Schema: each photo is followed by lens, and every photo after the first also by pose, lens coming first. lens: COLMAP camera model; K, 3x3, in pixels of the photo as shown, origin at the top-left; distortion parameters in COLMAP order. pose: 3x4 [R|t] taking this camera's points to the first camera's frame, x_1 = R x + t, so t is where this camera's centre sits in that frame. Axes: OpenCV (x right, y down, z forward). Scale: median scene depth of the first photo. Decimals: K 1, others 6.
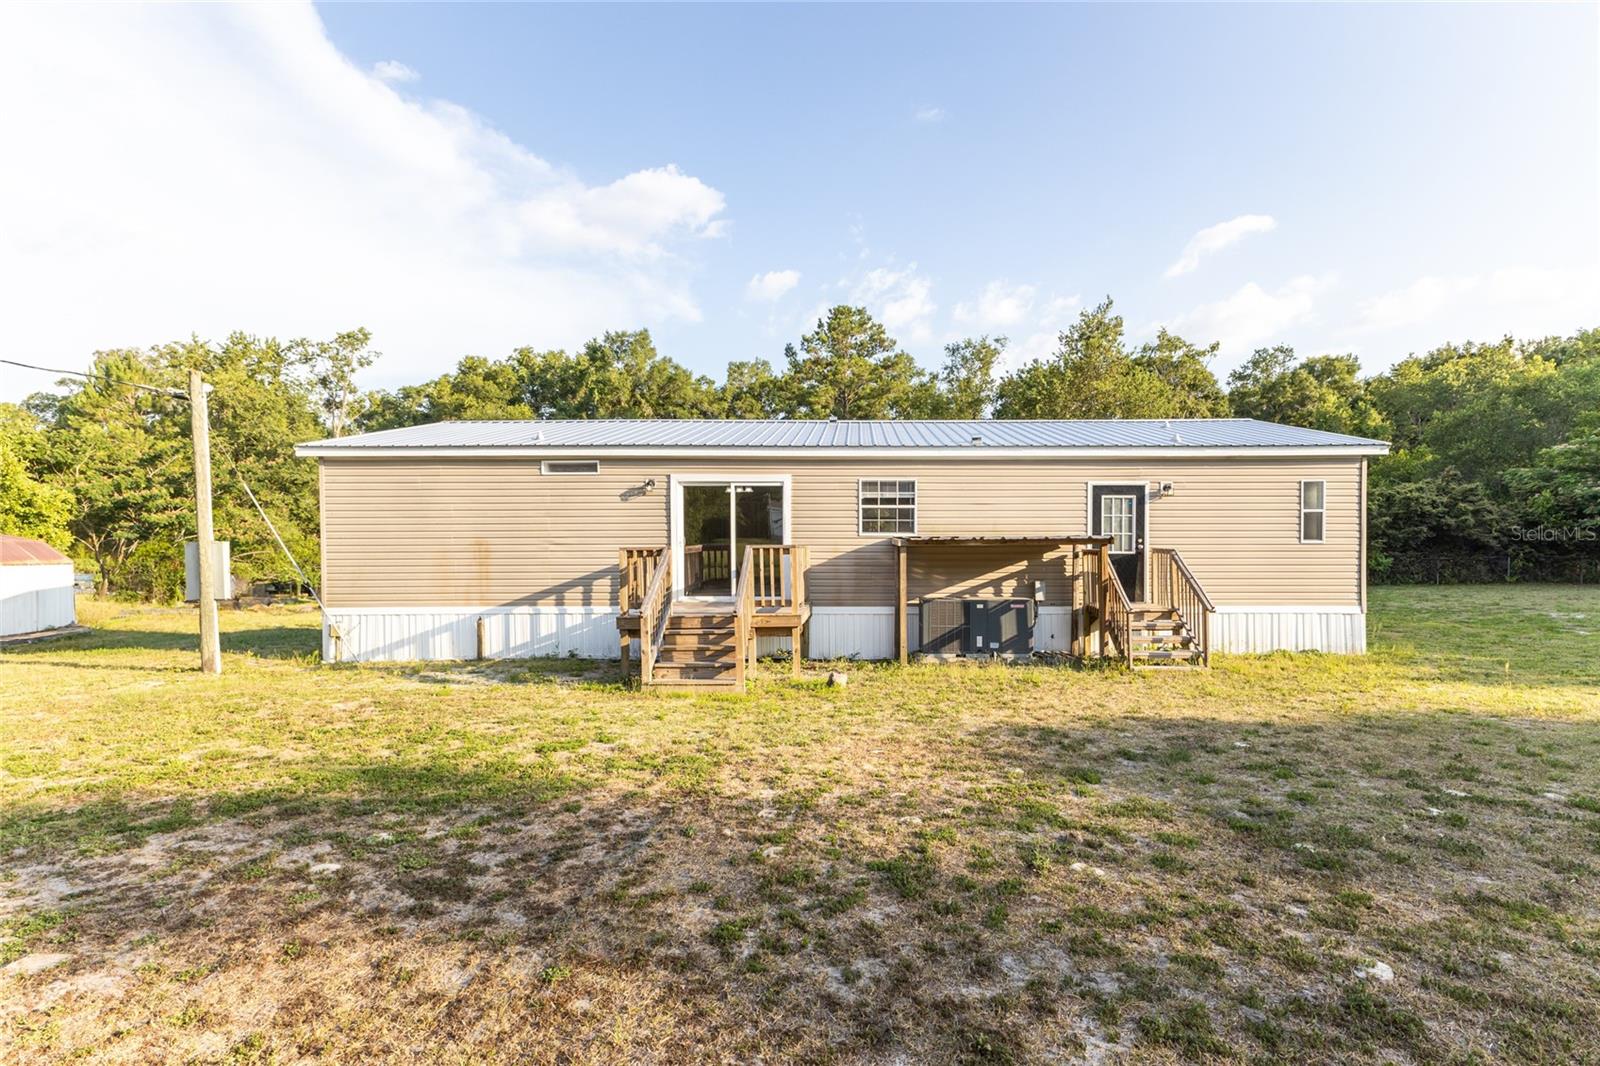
lens RADIAL K [[692.7, 0, 801.0], [0, 692.7, 534.7], [0, 0, 1]] dist [0.011509, -0.003377]
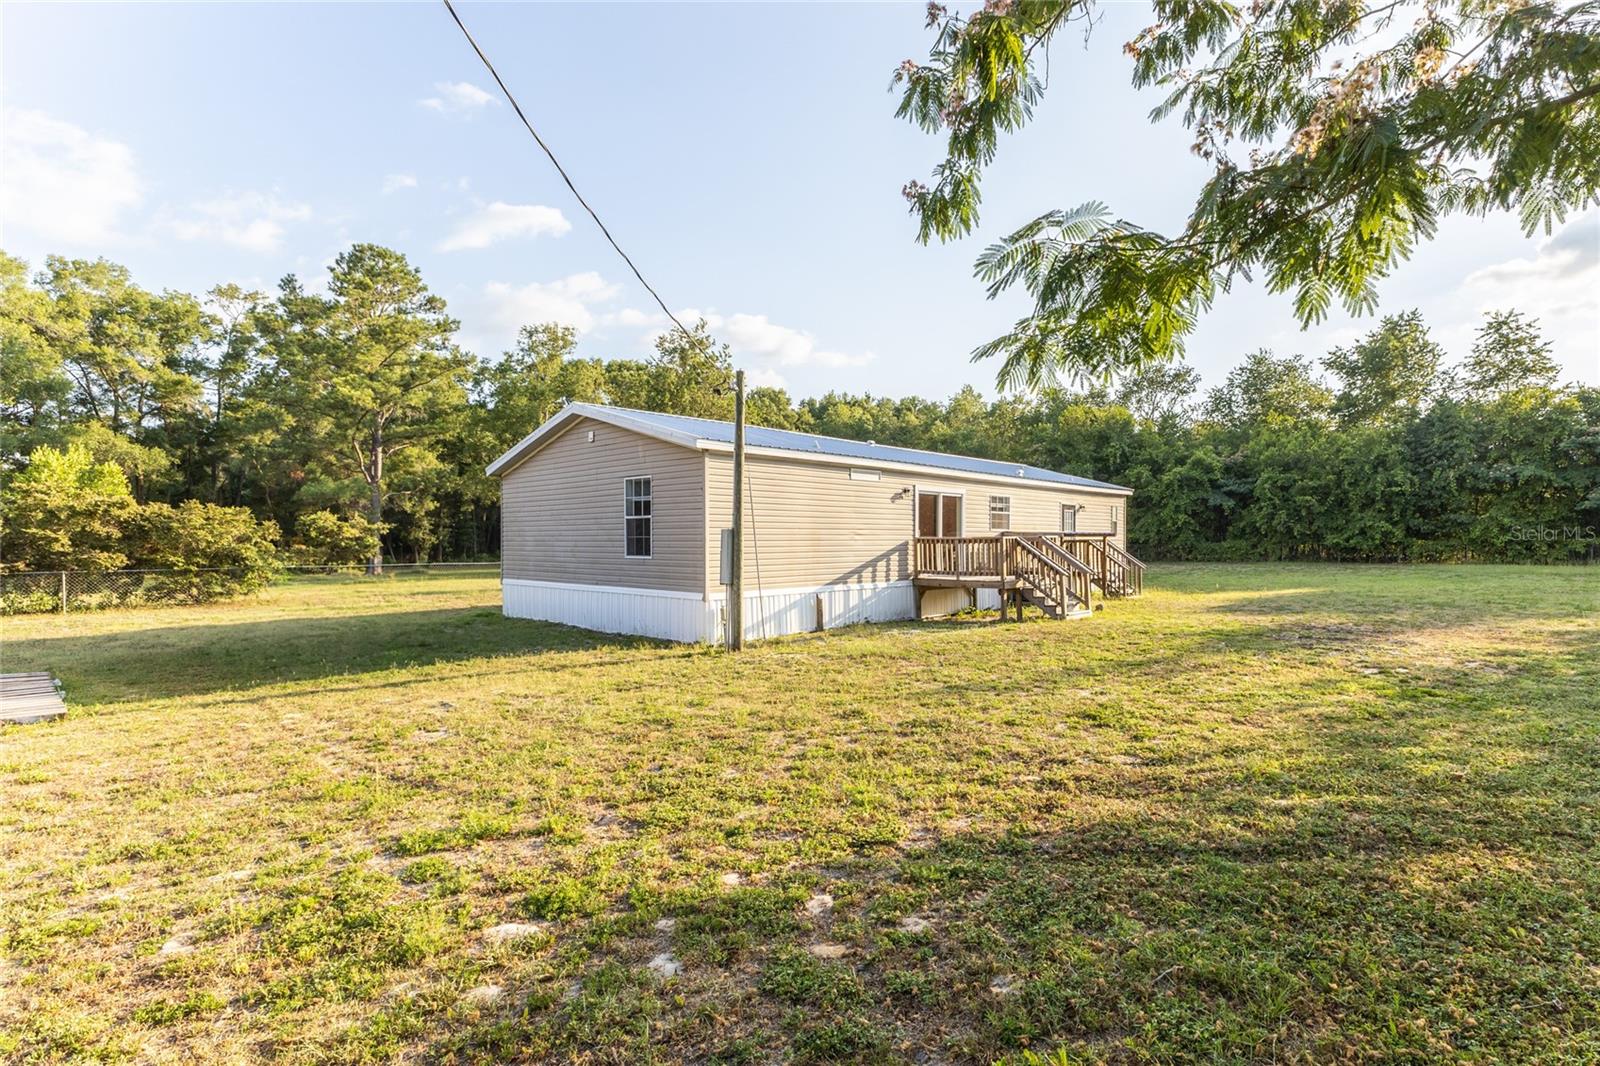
lens RADIAL K [[692.7, 0, 804.5], [0, 692.7, 536.9], [0, 0, 1]] dist [0.011509, -0.003377]
pose [[0.738051, 0.004626, 0.674730, -1.280715], [-0.021411, 0.999633, 0.016567, -0.001588], [-0.674406, -0.026674, 0.737879, 0.127183]]
